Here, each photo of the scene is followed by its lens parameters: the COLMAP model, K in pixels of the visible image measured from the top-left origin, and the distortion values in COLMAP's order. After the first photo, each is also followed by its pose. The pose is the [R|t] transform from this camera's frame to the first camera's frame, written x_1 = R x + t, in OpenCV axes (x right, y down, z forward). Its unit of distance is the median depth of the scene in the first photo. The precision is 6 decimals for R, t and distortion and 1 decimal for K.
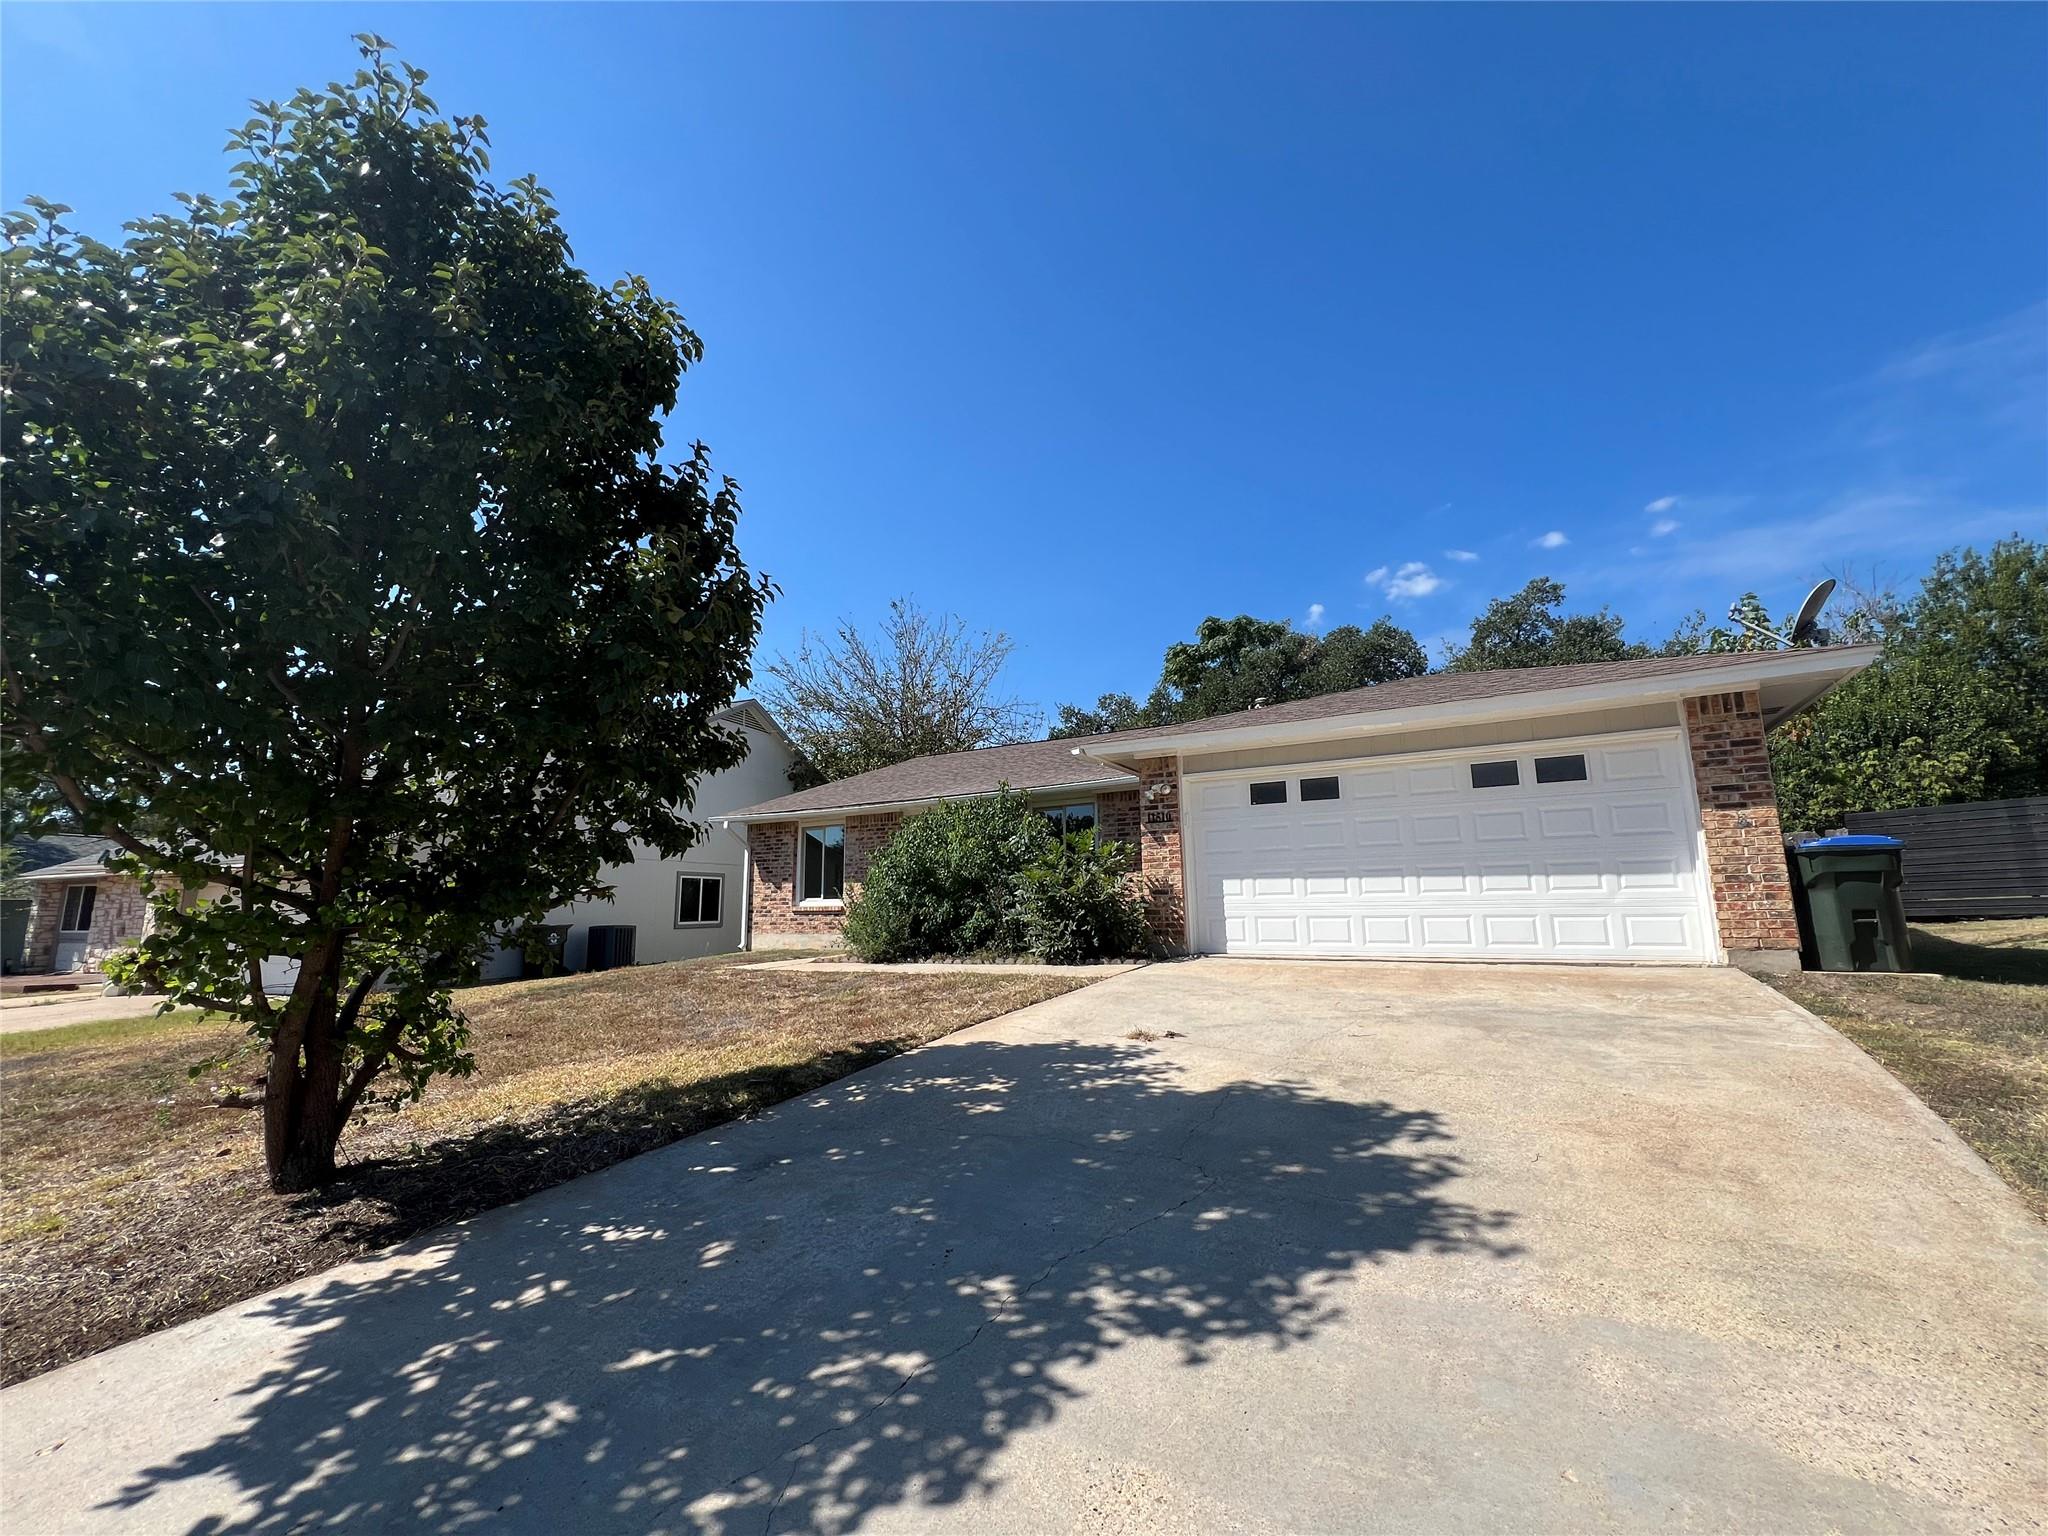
lens RADIAL K [[821.4, 0, 1024.0], [0, 821.4, 768.0], [0, 0, 1]] dist [-0.001573, 0.002819]
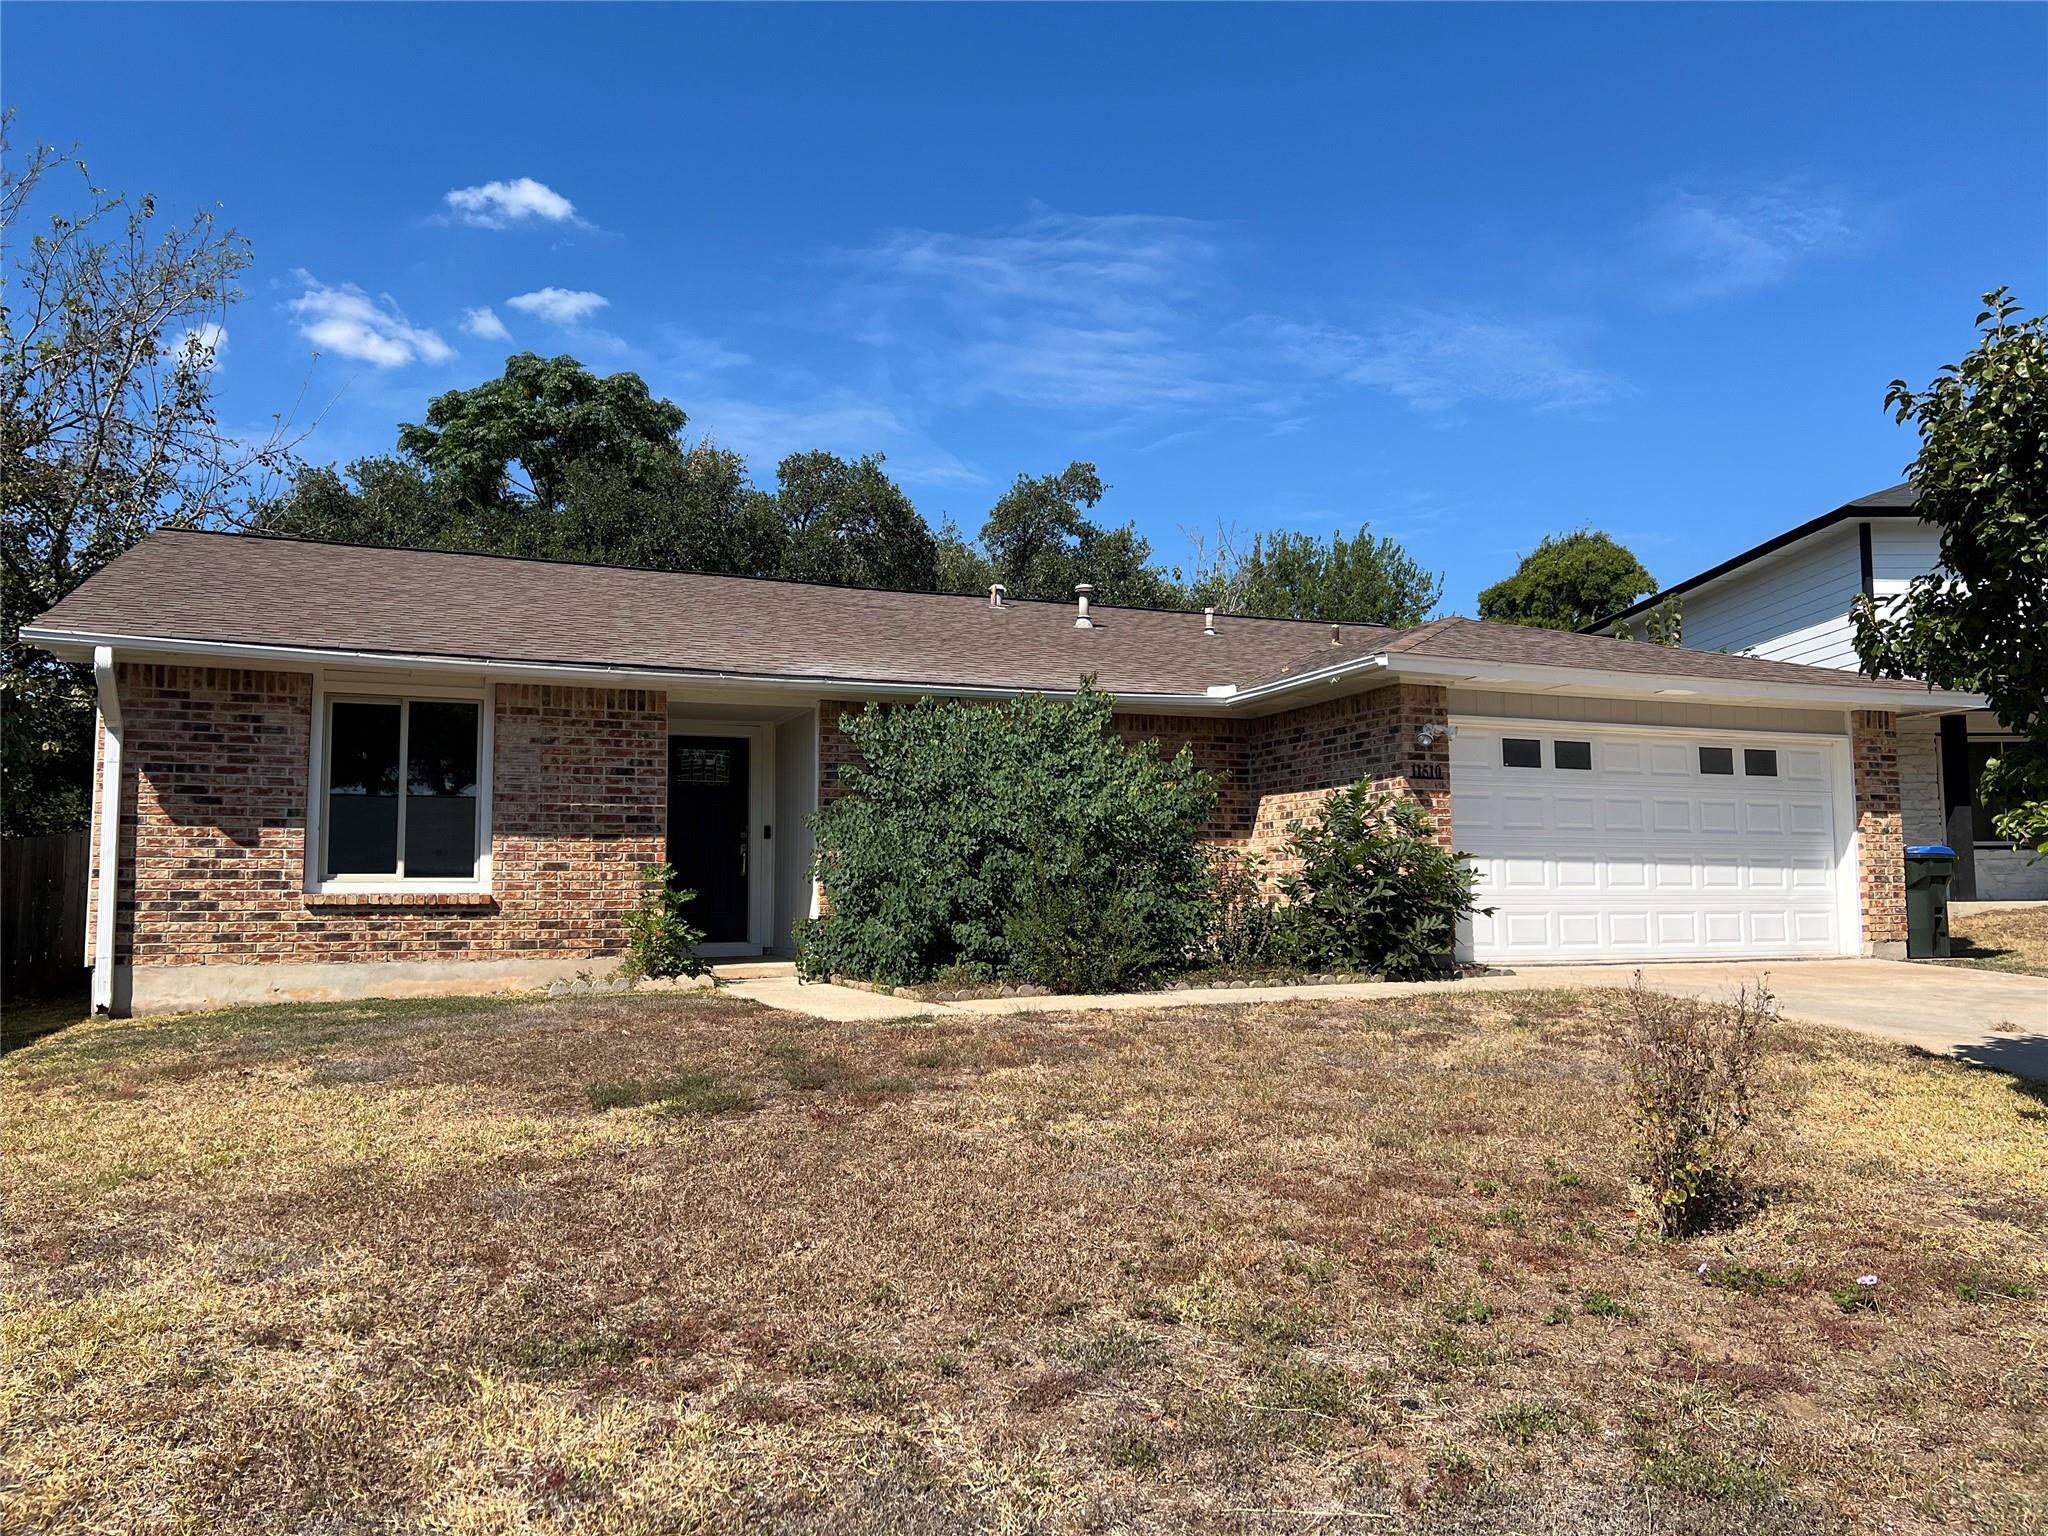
lens RADIAL K [[1526.2, 0, 1024.0], [0, 1526.2, 768.0], [0, 0, 1]] dist [0.010210, 0.003869]
pose [[0.594832, 0.084361, 0.799411, -1.101739], [-0.135798, 0.990730, -0.003505, 0.111176], [-0.792297, -0.106474, 0.600774, 0.506841]]
